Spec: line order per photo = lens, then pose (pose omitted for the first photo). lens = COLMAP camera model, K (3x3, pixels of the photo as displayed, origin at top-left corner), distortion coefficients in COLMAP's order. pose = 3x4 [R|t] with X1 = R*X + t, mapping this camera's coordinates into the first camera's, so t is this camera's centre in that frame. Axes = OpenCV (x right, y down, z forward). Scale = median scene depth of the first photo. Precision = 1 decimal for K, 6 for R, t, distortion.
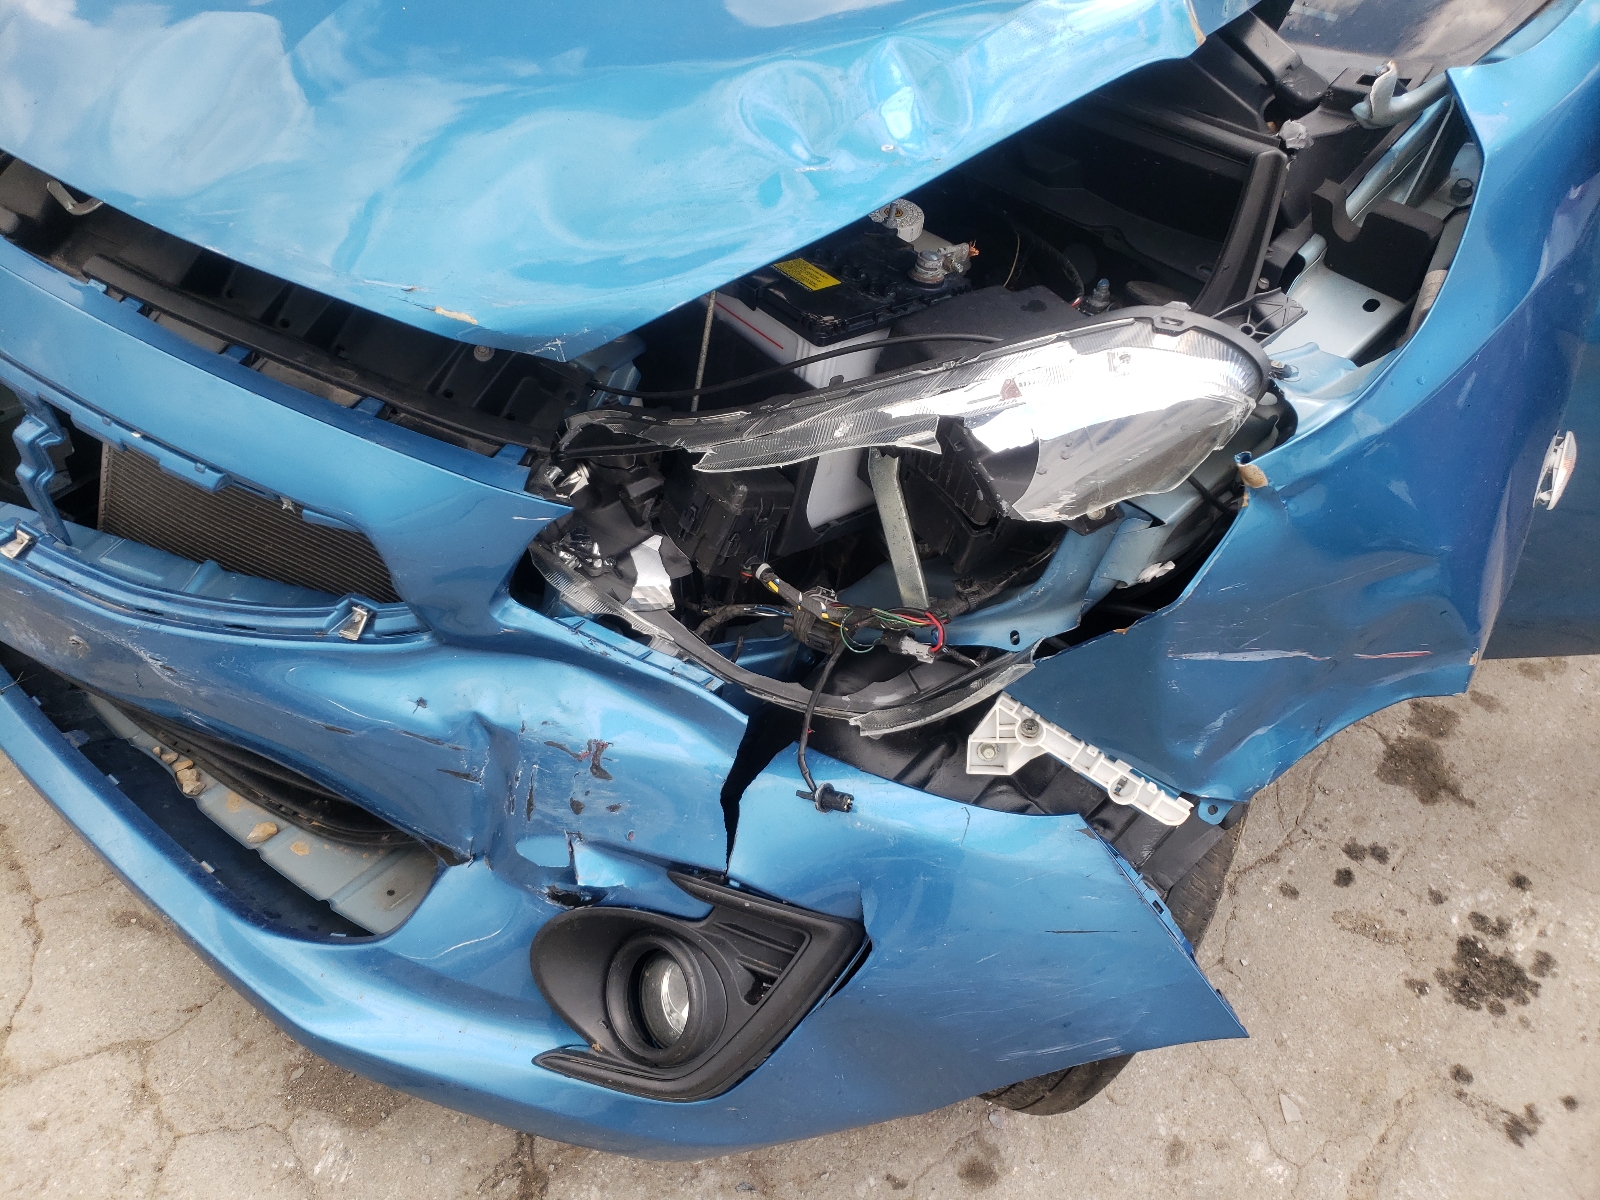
lens RADIAL K [[1224.0, 0, 768.6], [0, 1224.0, 607.2], [0, 0, 1]] dist [0.022672, -0.009823]
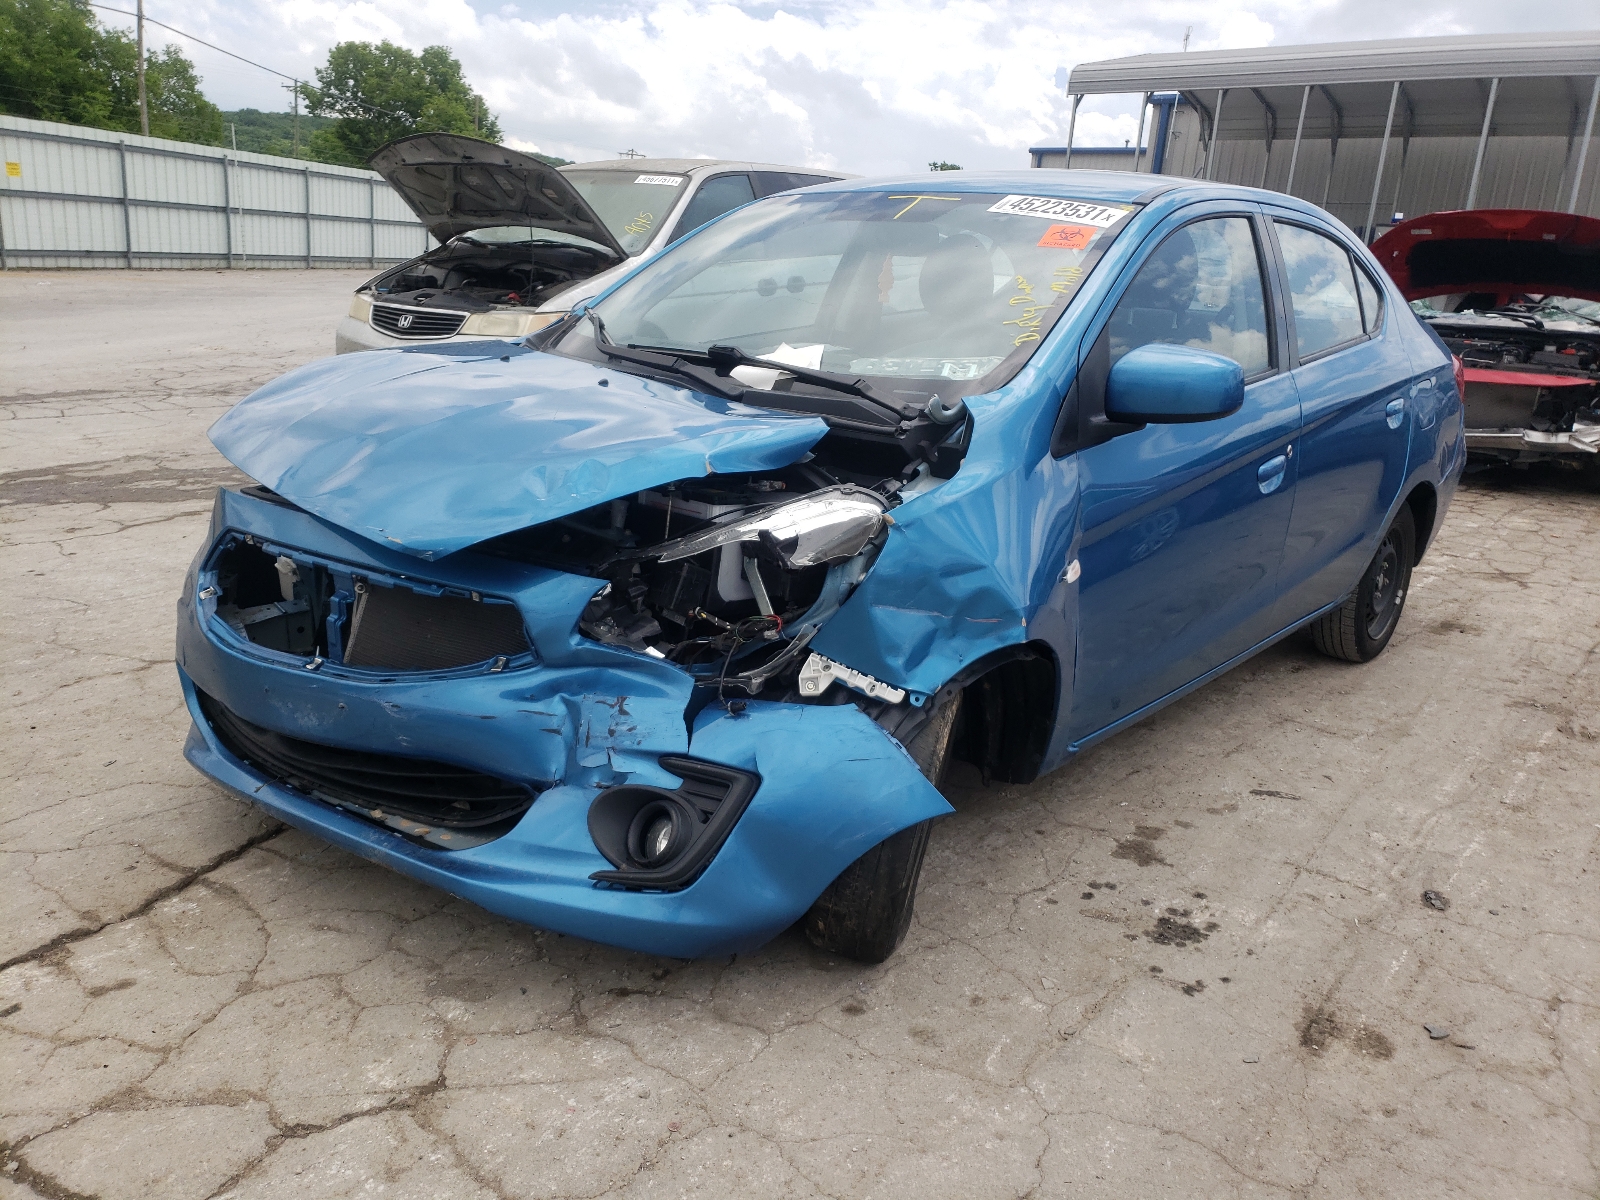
lens RADIAL K [[1224.0, 0, 801.8], [0, 1224.0, 601.2], [0, 0, 1]] dist [0.022672, -0.009823]
pose [[0.995905, -0.060654, 0.067045, 0.023414], [0.084974, 0.881205, -0.465035, 0.673862], [-0.030874, 0.468828, 0.882750, -0.636680]]
